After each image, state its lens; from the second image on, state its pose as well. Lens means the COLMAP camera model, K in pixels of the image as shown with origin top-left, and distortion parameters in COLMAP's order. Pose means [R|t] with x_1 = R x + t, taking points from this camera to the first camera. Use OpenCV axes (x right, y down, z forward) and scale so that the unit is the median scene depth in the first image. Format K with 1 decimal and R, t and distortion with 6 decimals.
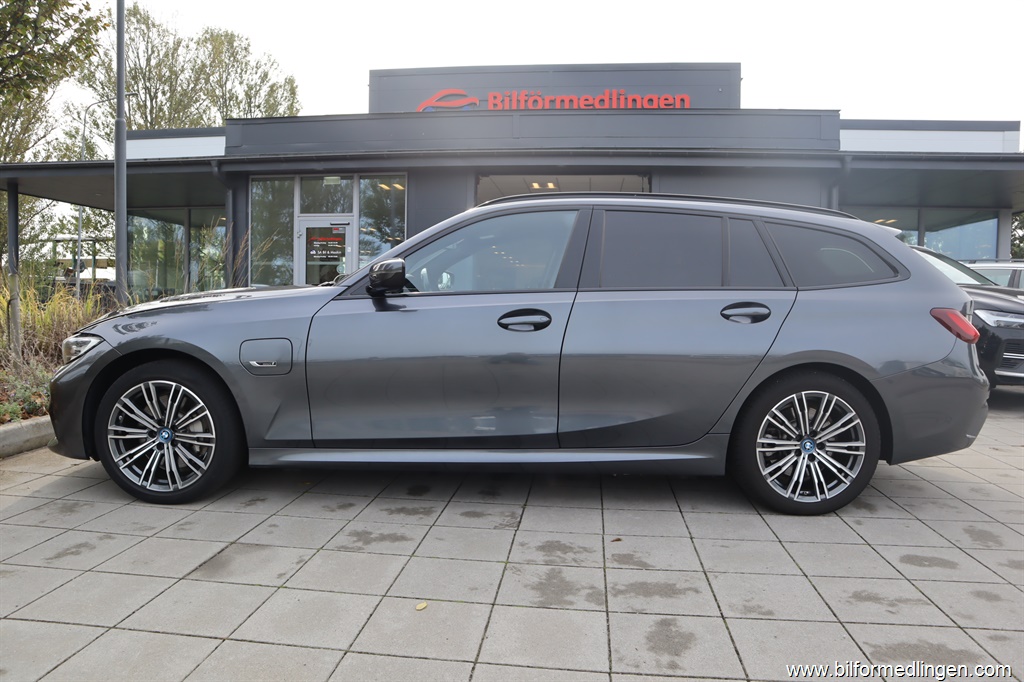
lens RADIAL K [[709.2, 0, 525.1], [0, 709.2, 340.0], [0, 0, 1]] dist [-0.120045, 0.070560]
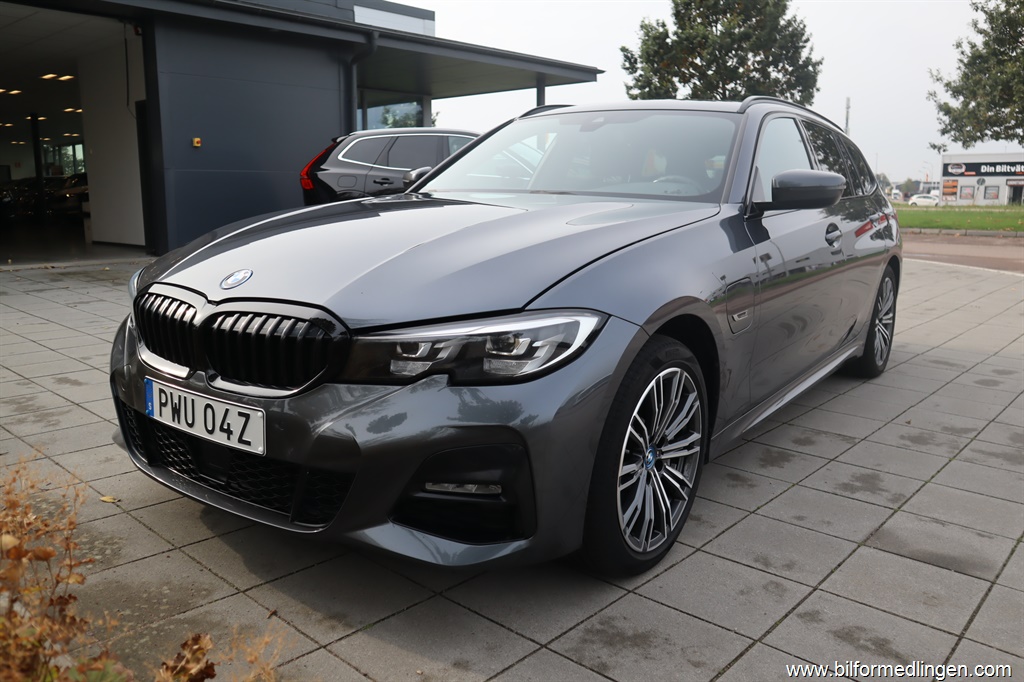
lens RADIAL K [[794.7, 0, 546.4], [0, 794.7, 343.8], [0, 0, 1]] dist [-0.047353, 0.069398]
pose [[0.580468, -0.167879, 0.796790, -1.221517], [0.054048, 0.984302, 0.168012, -0.089937], [-0.812488, -0.054461, 0.580429, 0.740174]]
